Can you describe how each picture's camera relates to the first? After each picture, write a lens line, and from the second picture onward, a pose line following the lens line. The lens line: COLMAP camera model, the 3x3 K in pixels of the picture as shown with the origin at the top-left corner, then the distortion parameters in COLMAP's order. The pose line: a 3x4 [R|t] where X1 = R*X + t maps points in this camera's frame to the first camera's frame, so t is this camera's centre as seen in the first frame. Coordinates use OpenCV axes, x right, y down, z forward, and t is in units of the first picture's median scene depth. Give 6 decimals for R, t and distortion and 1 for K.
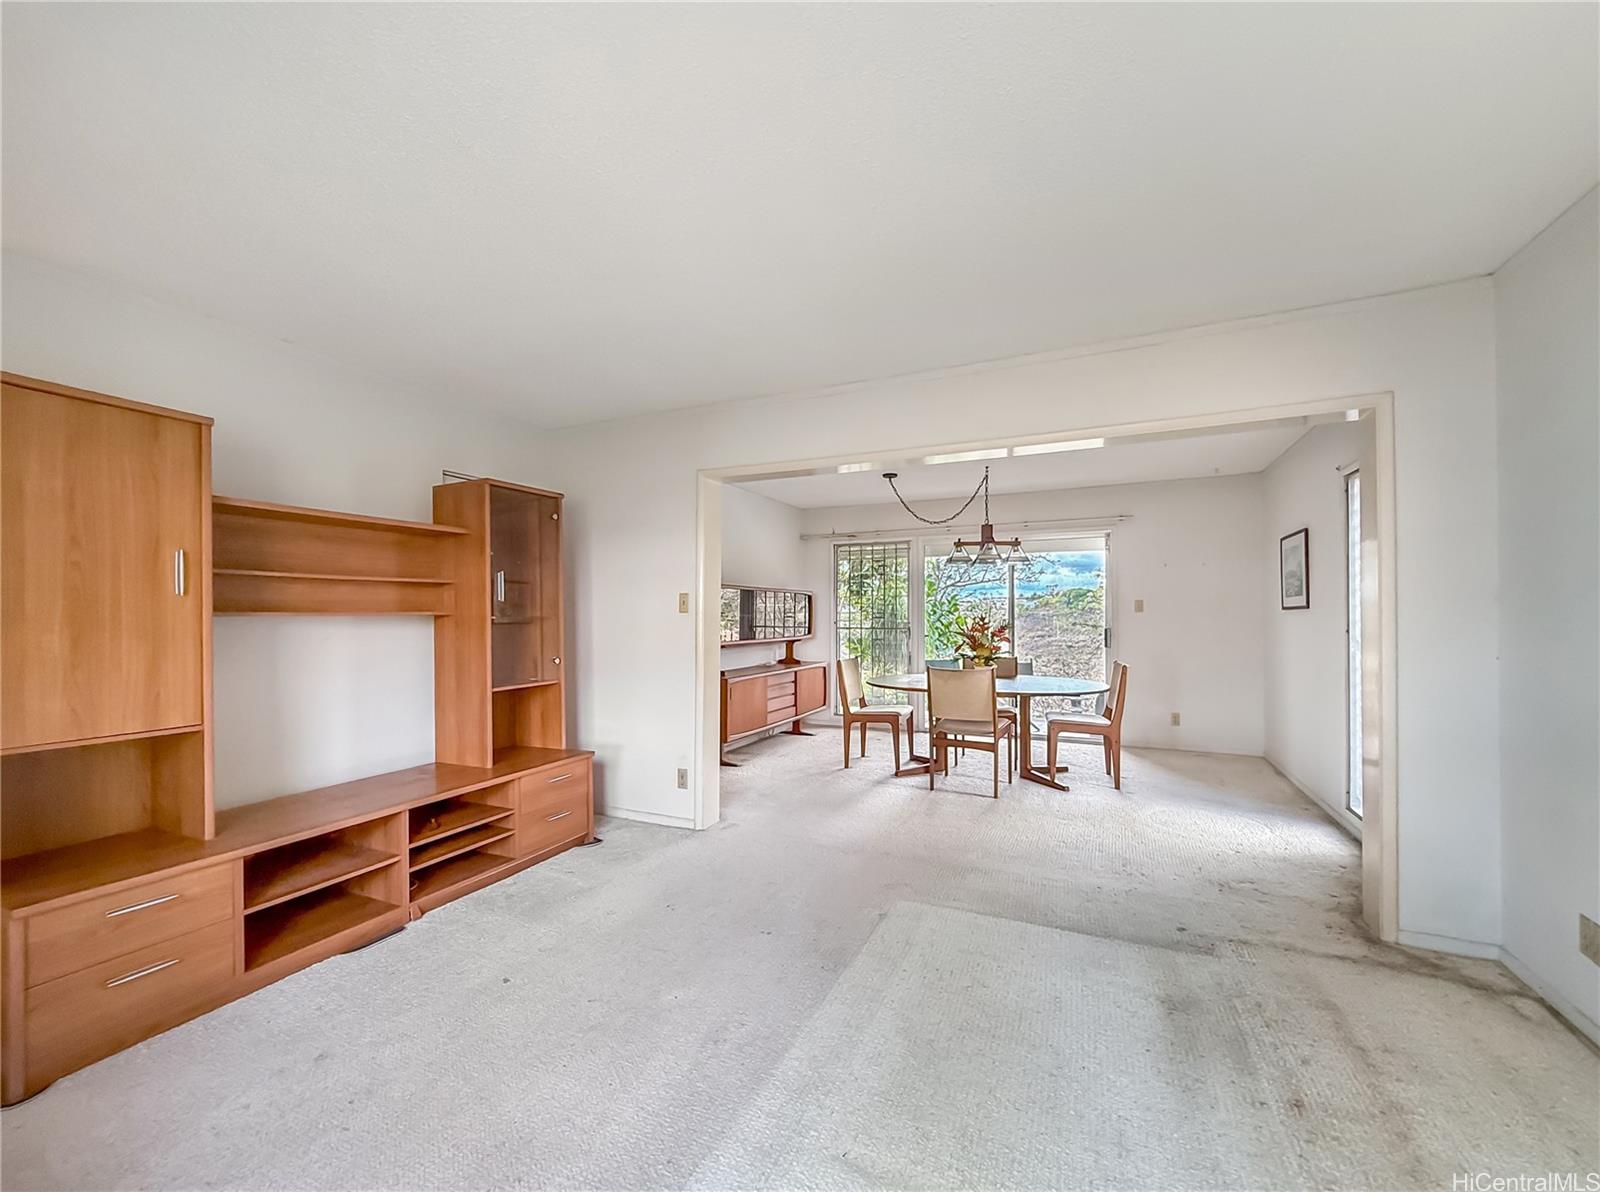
lens RADIAL K [[648.3, 0, 792.0], [0, 648.3, 608.7], [0, 0, 1]] dist [0.001342, 0.000158]
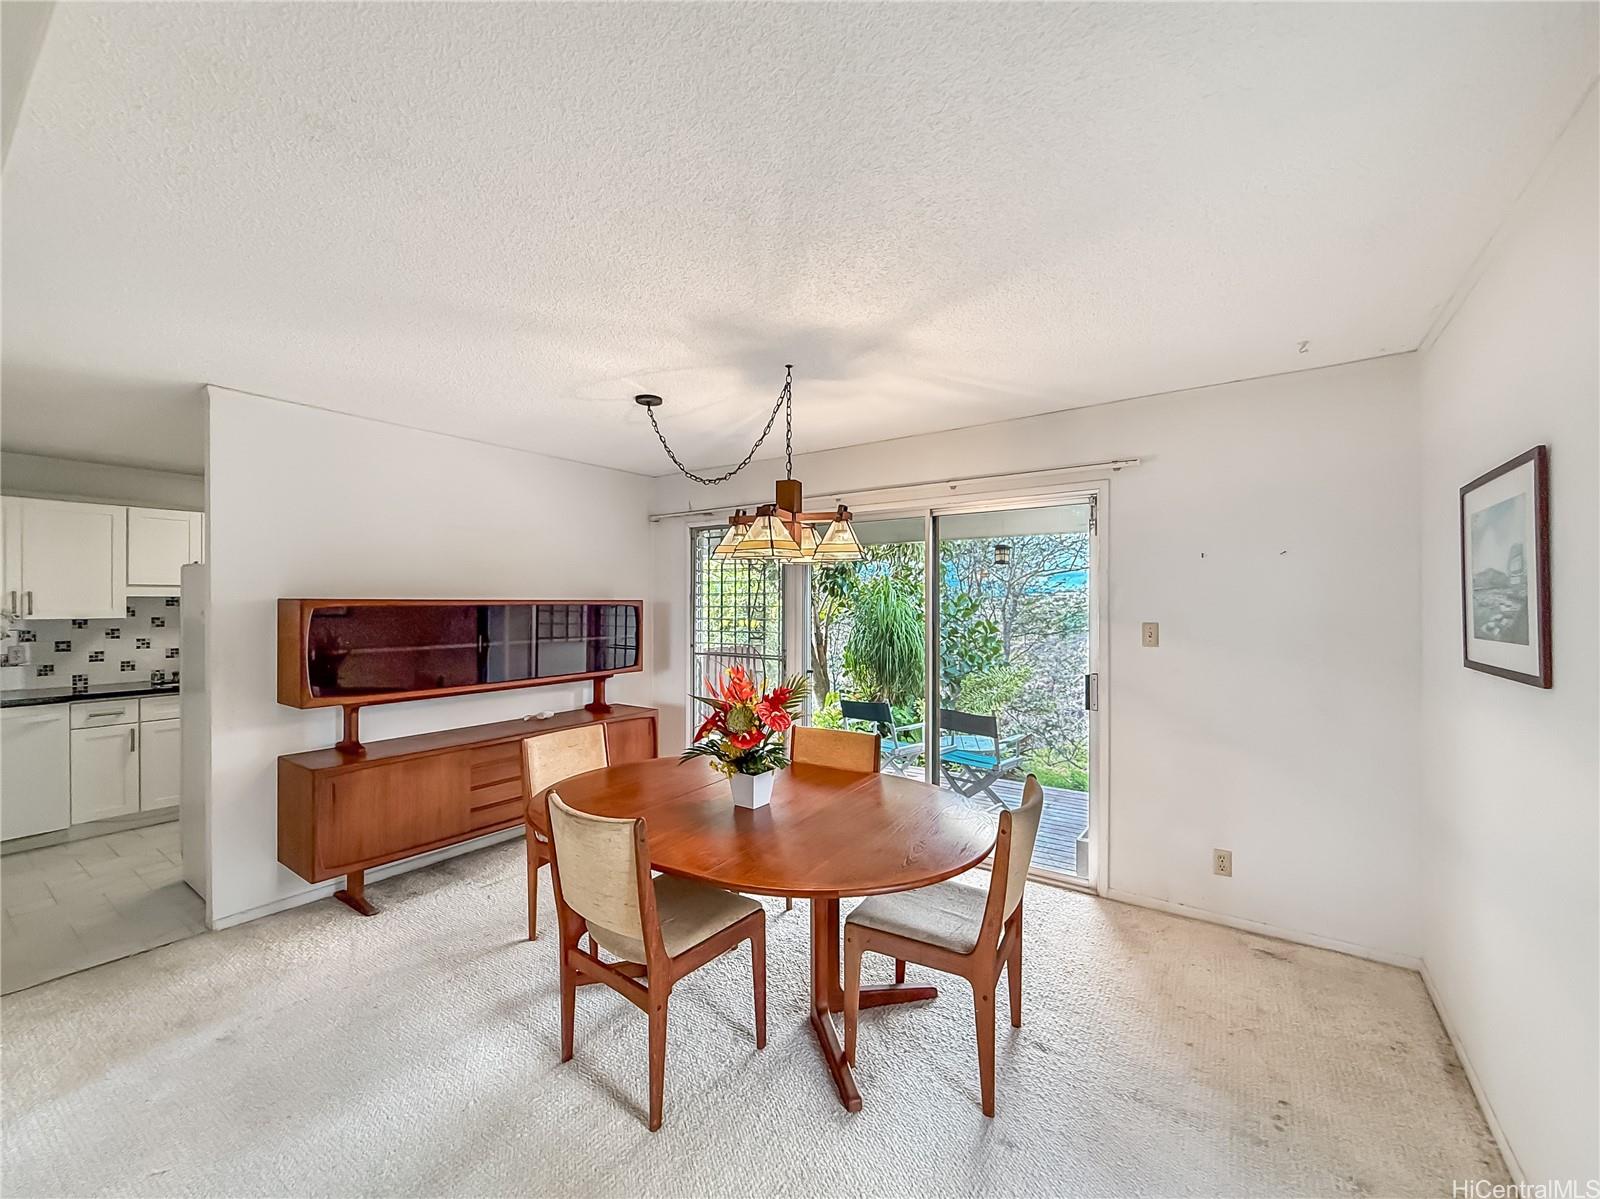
lens RADIAL K [[648.3, 0, 798.8], [0, 648.3, 602.1], [0, 0, 1]] dist [0.001342, 0.000158]
pose [[0.985865, 0.000008, -0.167543, 0.445056], [0.001370, 0.999966, 0.008109, -0.044369], [0.167537, -0.008224, 0.985831, 0.572083]]
